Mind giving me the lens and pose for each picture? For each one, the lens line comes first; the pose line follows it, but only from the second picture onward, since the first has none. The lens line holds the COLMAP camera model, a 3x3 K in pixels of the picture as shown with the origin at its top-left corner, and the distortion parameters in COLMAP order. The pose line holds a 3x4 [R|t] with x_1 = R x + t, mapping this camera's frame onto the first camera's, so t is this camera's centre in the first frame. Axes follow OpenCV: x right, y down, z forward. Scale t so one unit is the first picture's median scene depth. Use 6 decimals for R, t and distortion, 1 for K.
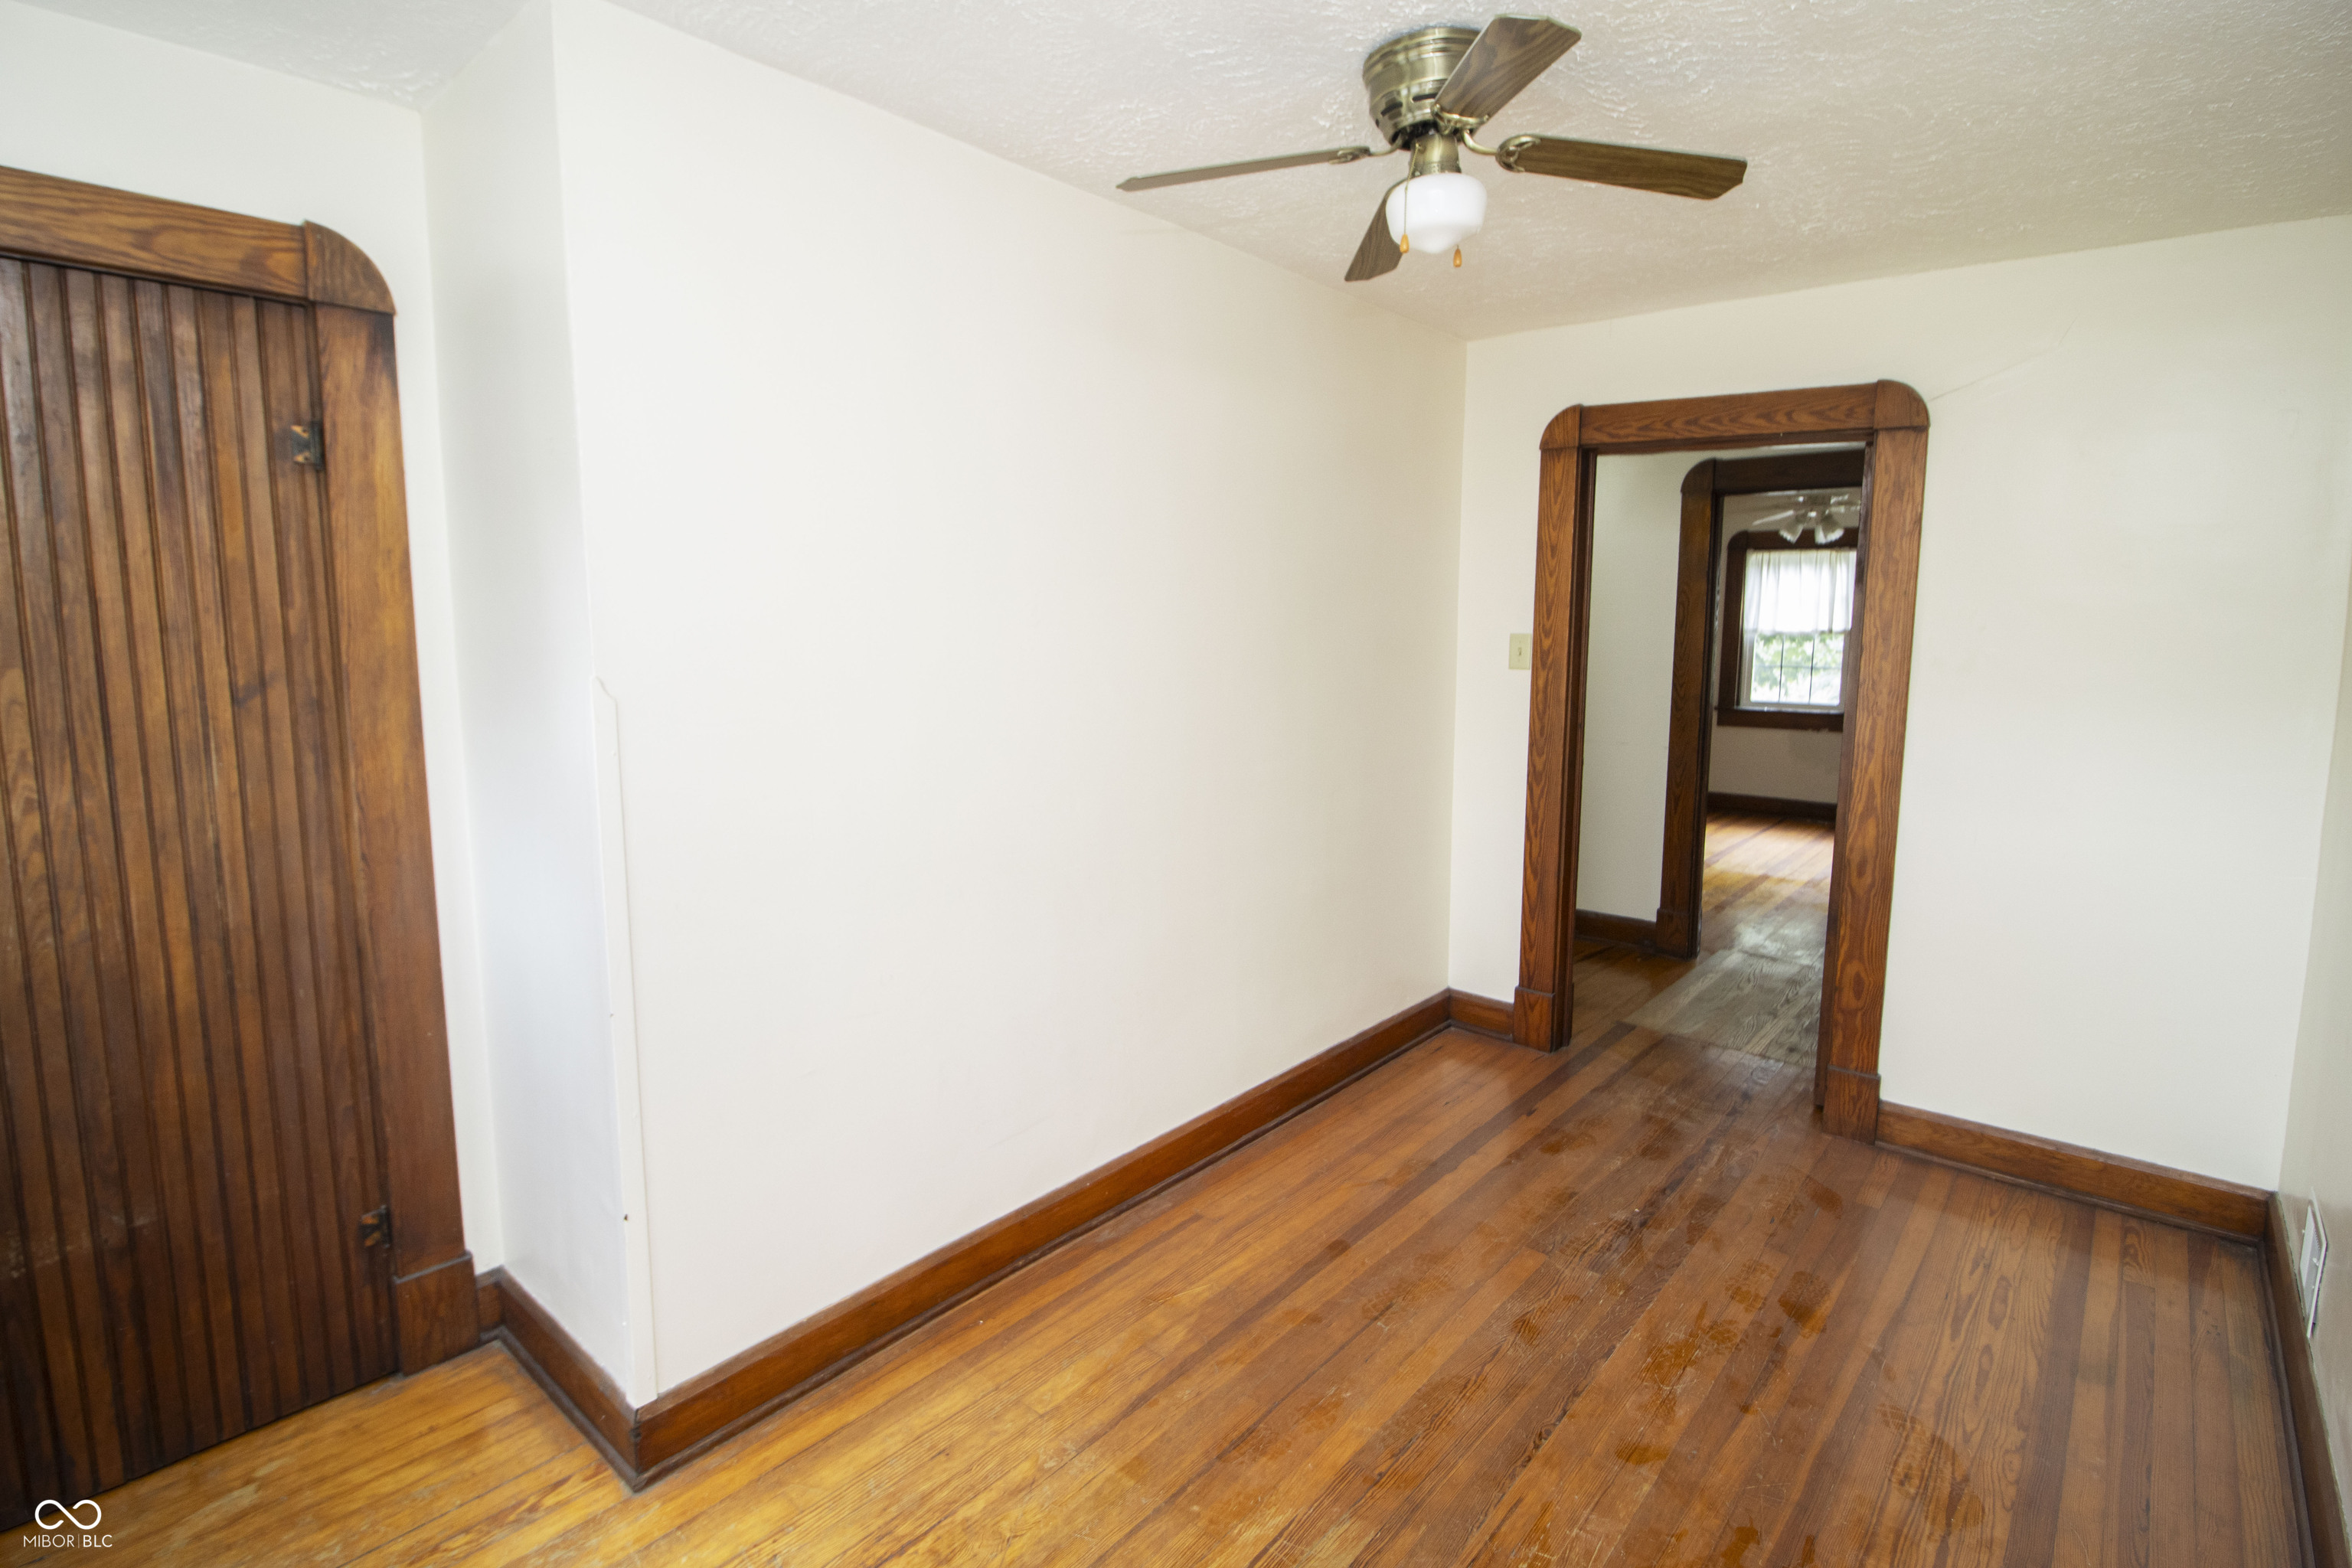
lens RADIAL K [[1173.5, 0, 1195.8], [0, 1173.5, 754.7], [0, 0, 1]] dist [0.000309, -0.012984]
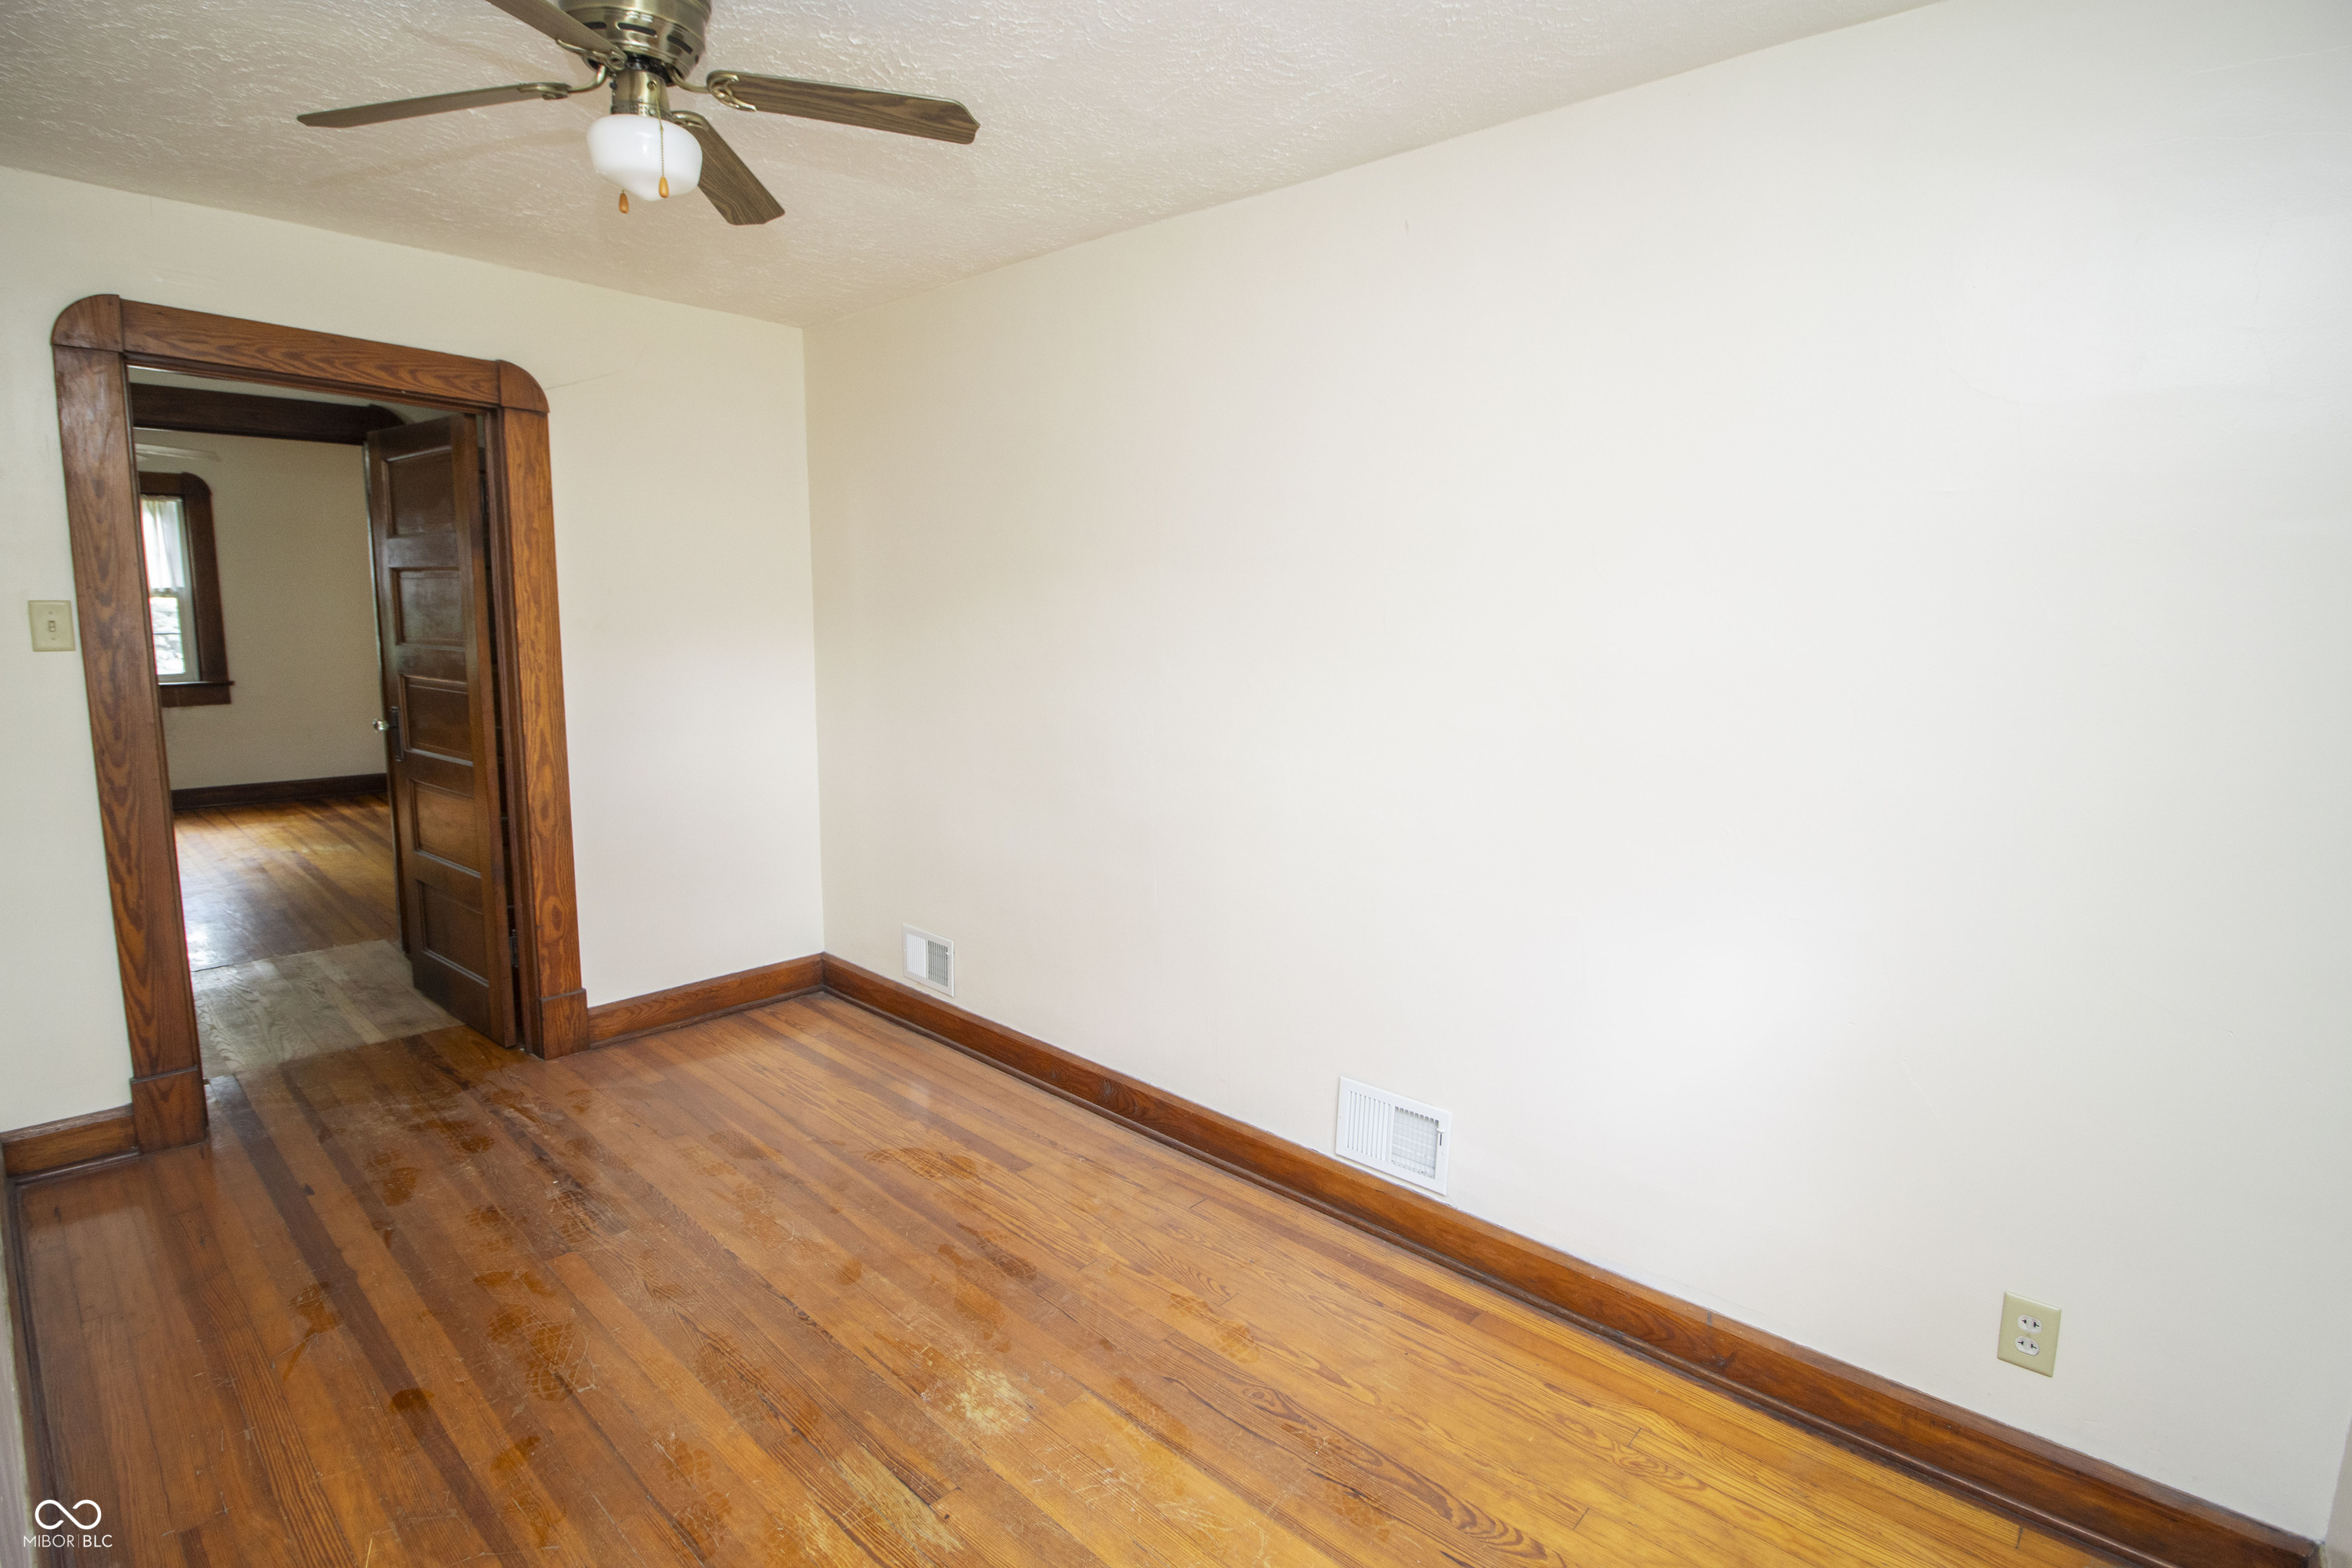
lens RADIAL K [[1136.0, 0, 1190.1], [0, 1136.0, 748.8], [0, 0, 1]] dist [0.002511, -0.013914]
pose [[0.026259, -0.138693, 0.989987, -0.521444], [0.100237, 0.985703, 0.135434, -0.050825], [-0.994617, 0.095677, 0.039786, 0.399224]]
